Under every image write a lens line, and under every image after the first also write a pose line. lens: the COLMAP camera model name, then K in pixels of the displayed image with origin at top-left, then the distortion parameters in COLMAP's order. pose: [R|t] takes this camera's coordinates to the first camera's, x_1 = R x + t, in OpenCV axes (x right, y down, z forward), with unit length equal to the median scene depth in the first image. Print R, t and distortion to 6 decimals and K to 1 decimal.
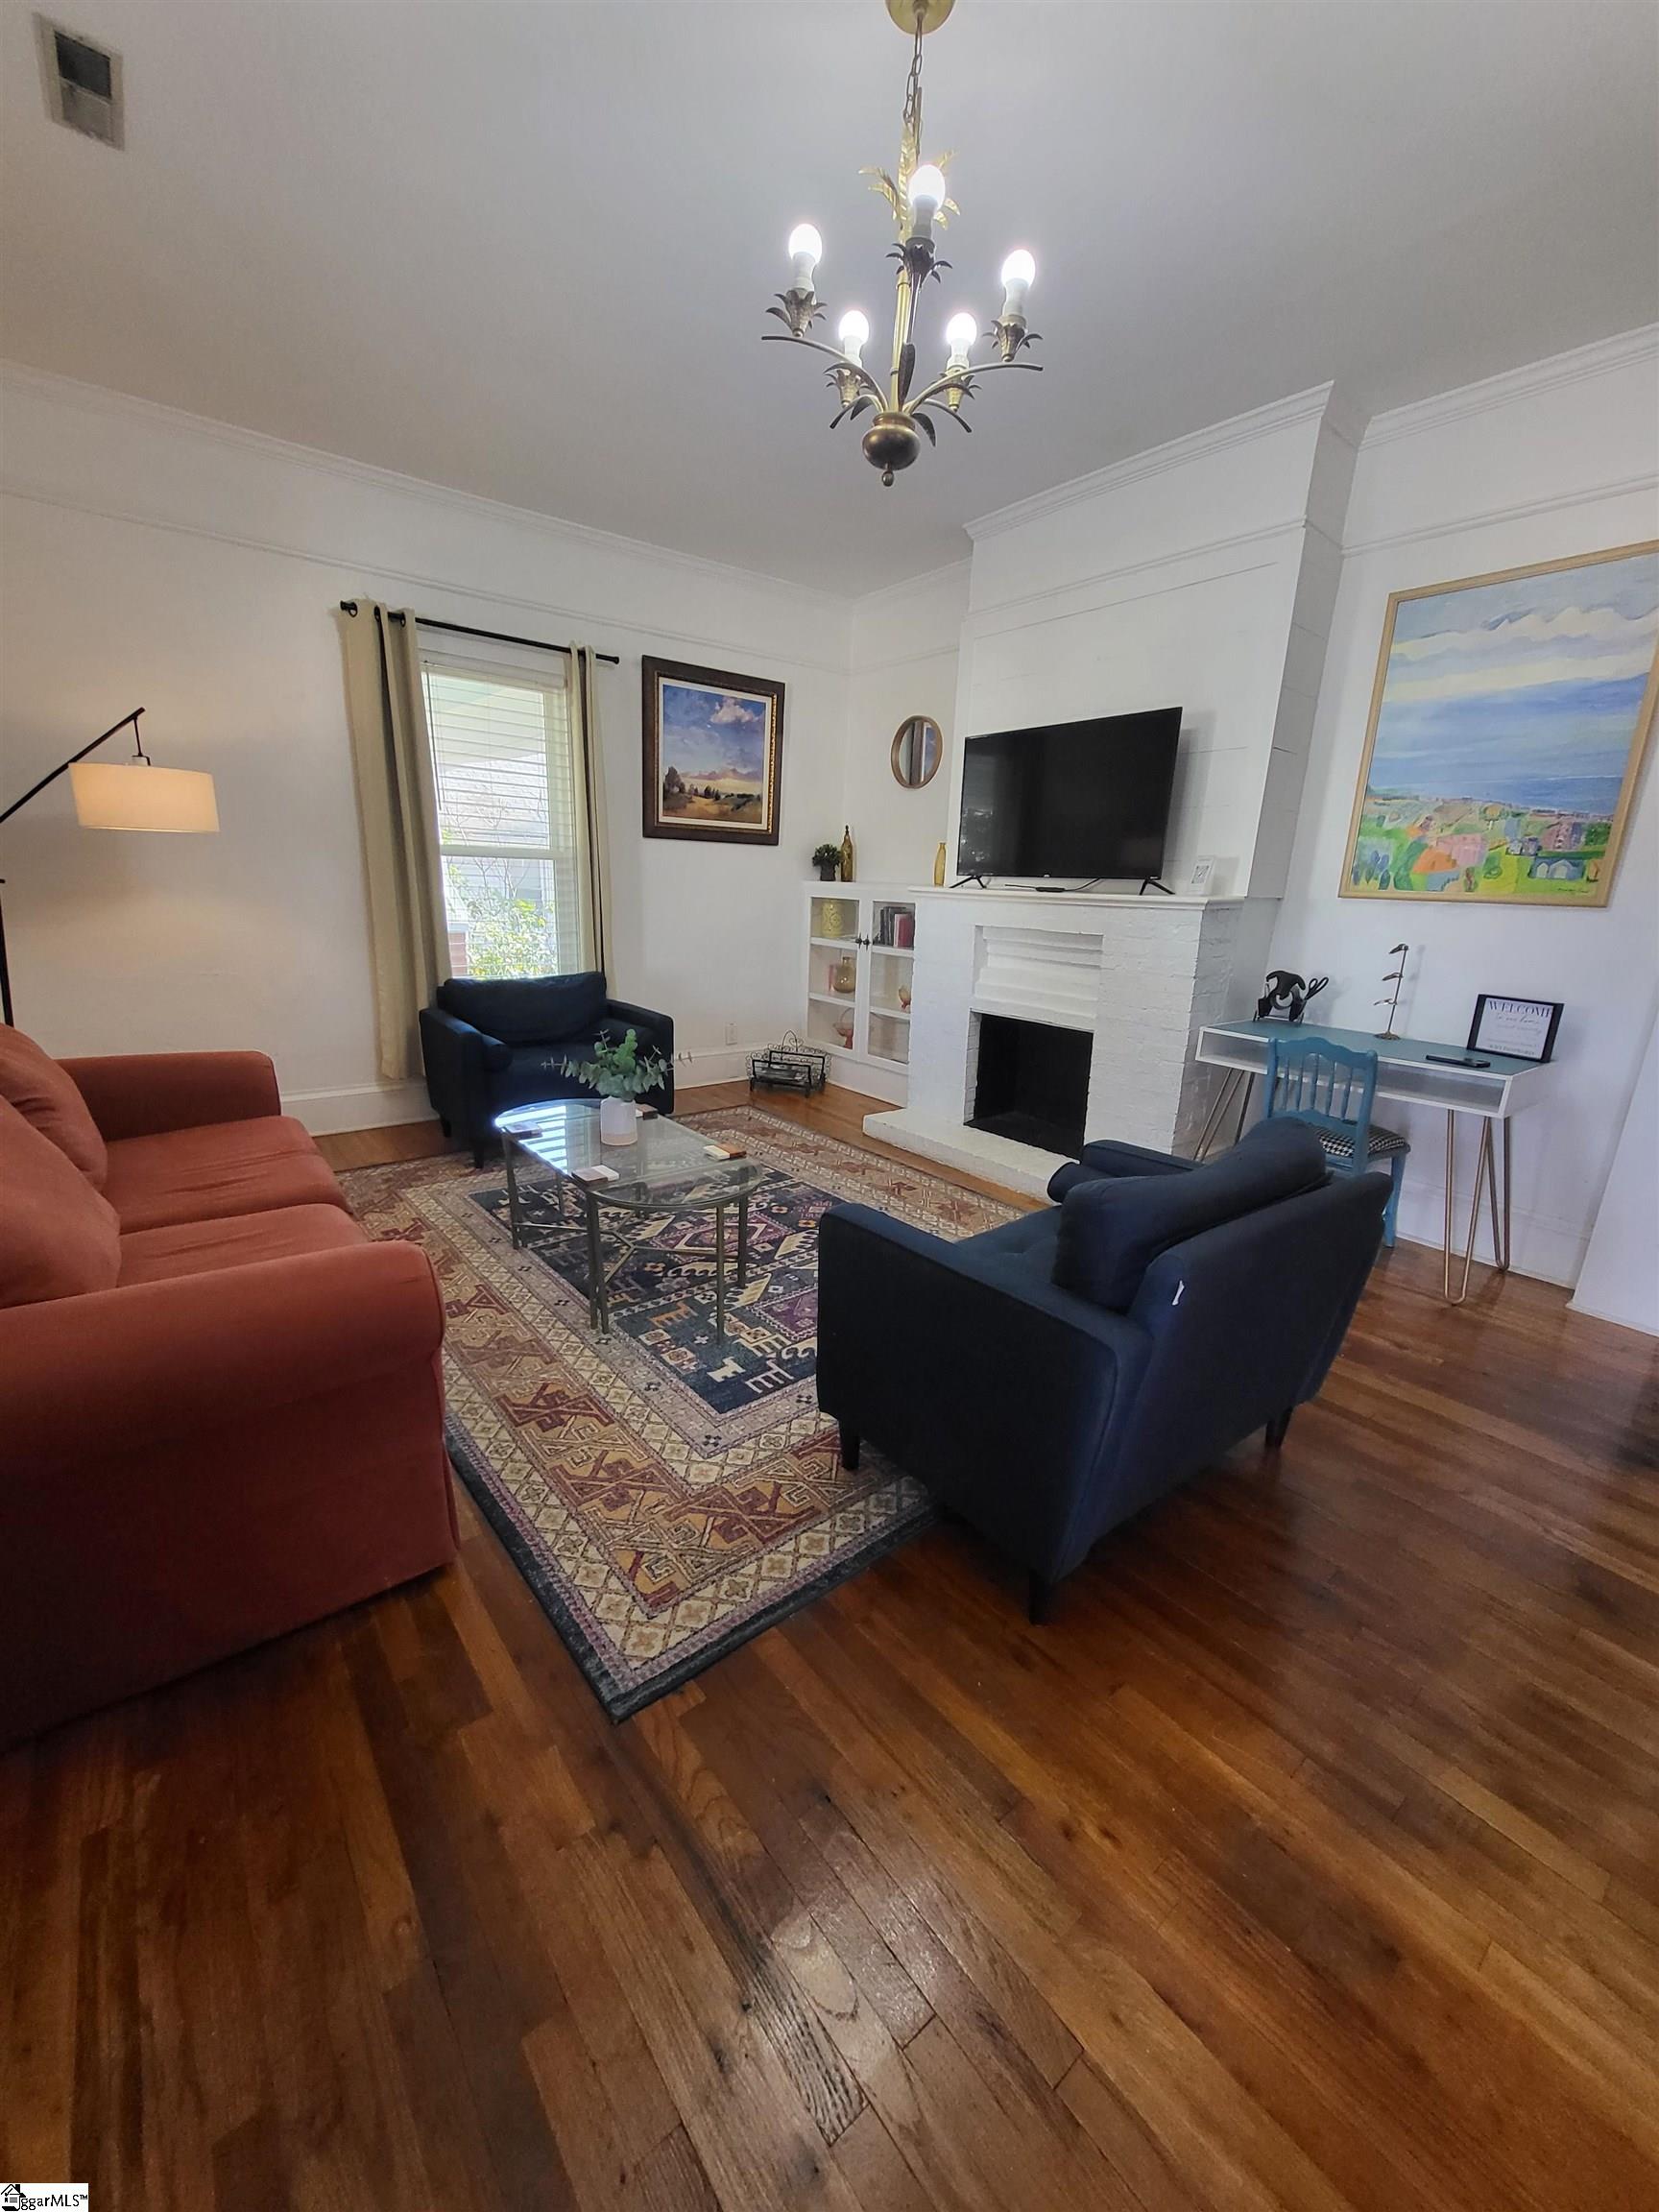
lens RADIAL K [[867.6, 0, 815.8], [0, 867.6, 1111.7], [0, 0, 1]] dist [0.005116, -0.000165]
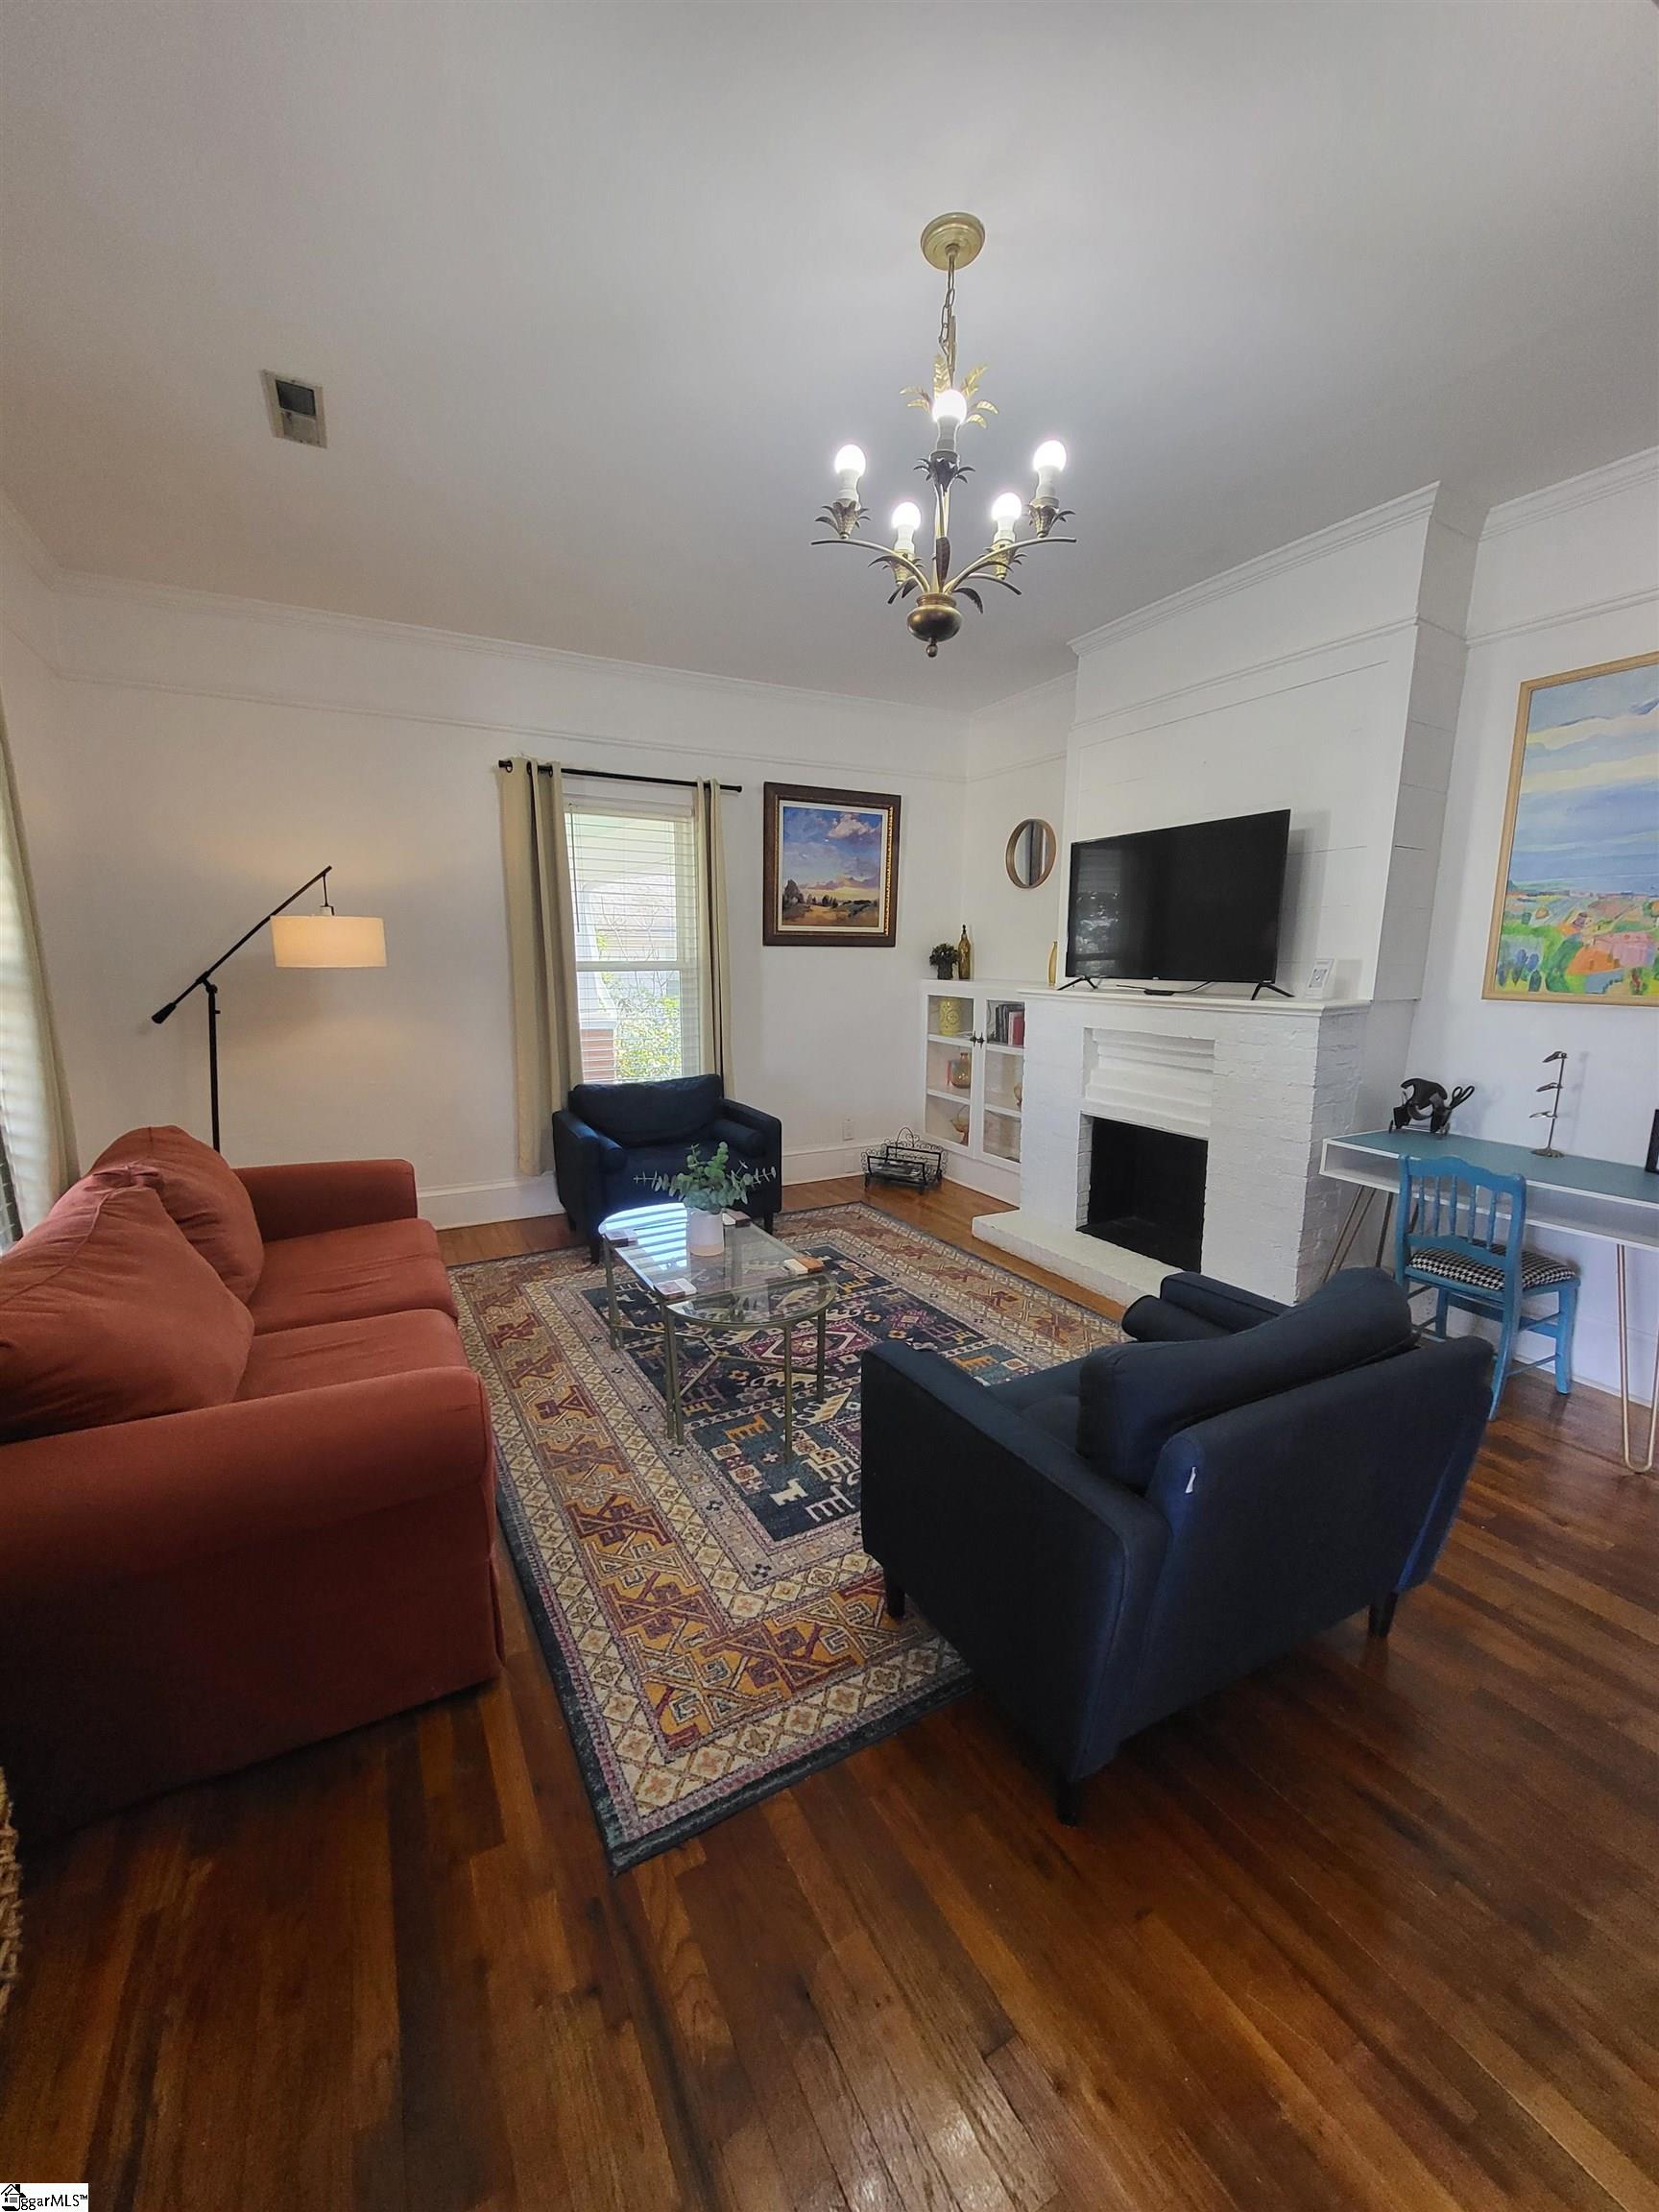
lens RADIAL K [[866.7, 0, 818.0], [0, 866.7, 1113.3], [0, 0, 1]] dist [0.002079, 0.000172]
pose [[0.984955, 0.002767, -0.172787, 0.080747], [-0.017111, 0.996520, -0.081583, -0.046429], [0.171960, 0.083312, 0.981575, -0.010630]]
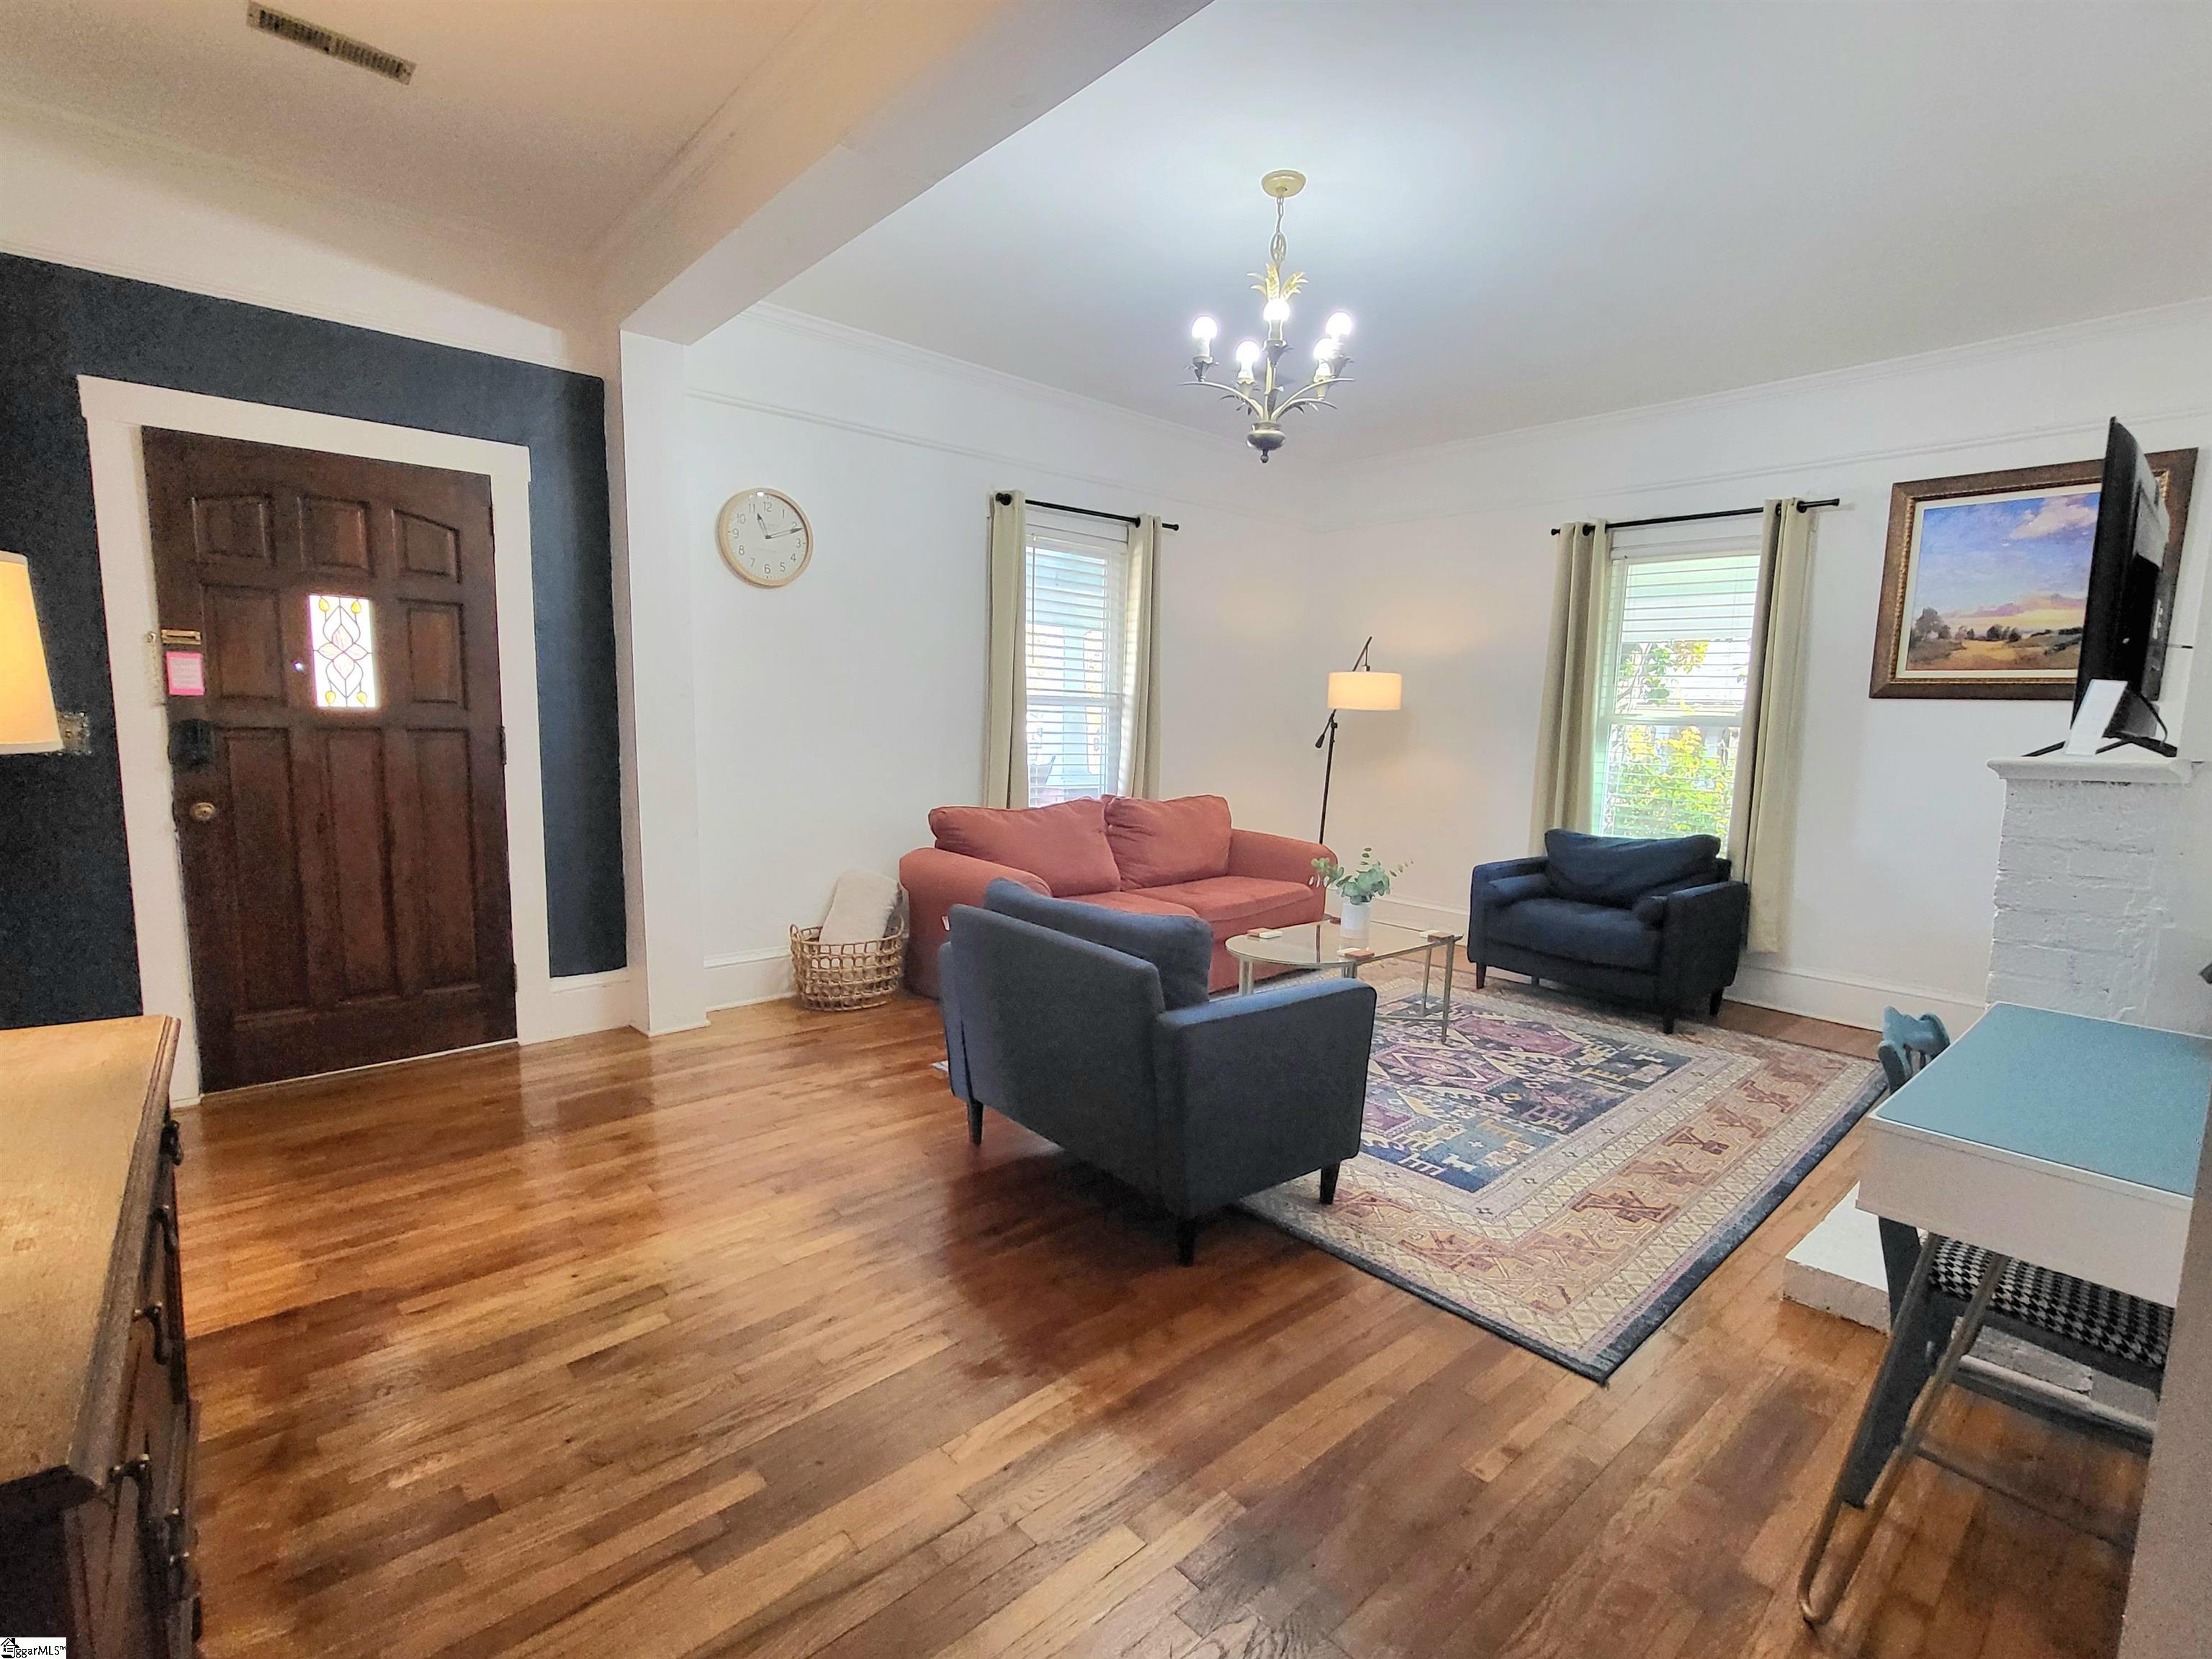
lens RADIAL K [[1054.3, 0, 1099.3], [0, 1054.3, 850.4], [0, 0, 1]] dist [0.001544, 0.000257]
pose [[0.056155, 0.101416, -0.993258, 1.203109], [-0.282717, 0.955726, 0.081600, -0.102705], [0.957558, 0.276228, 0.082341, 0.465438]]
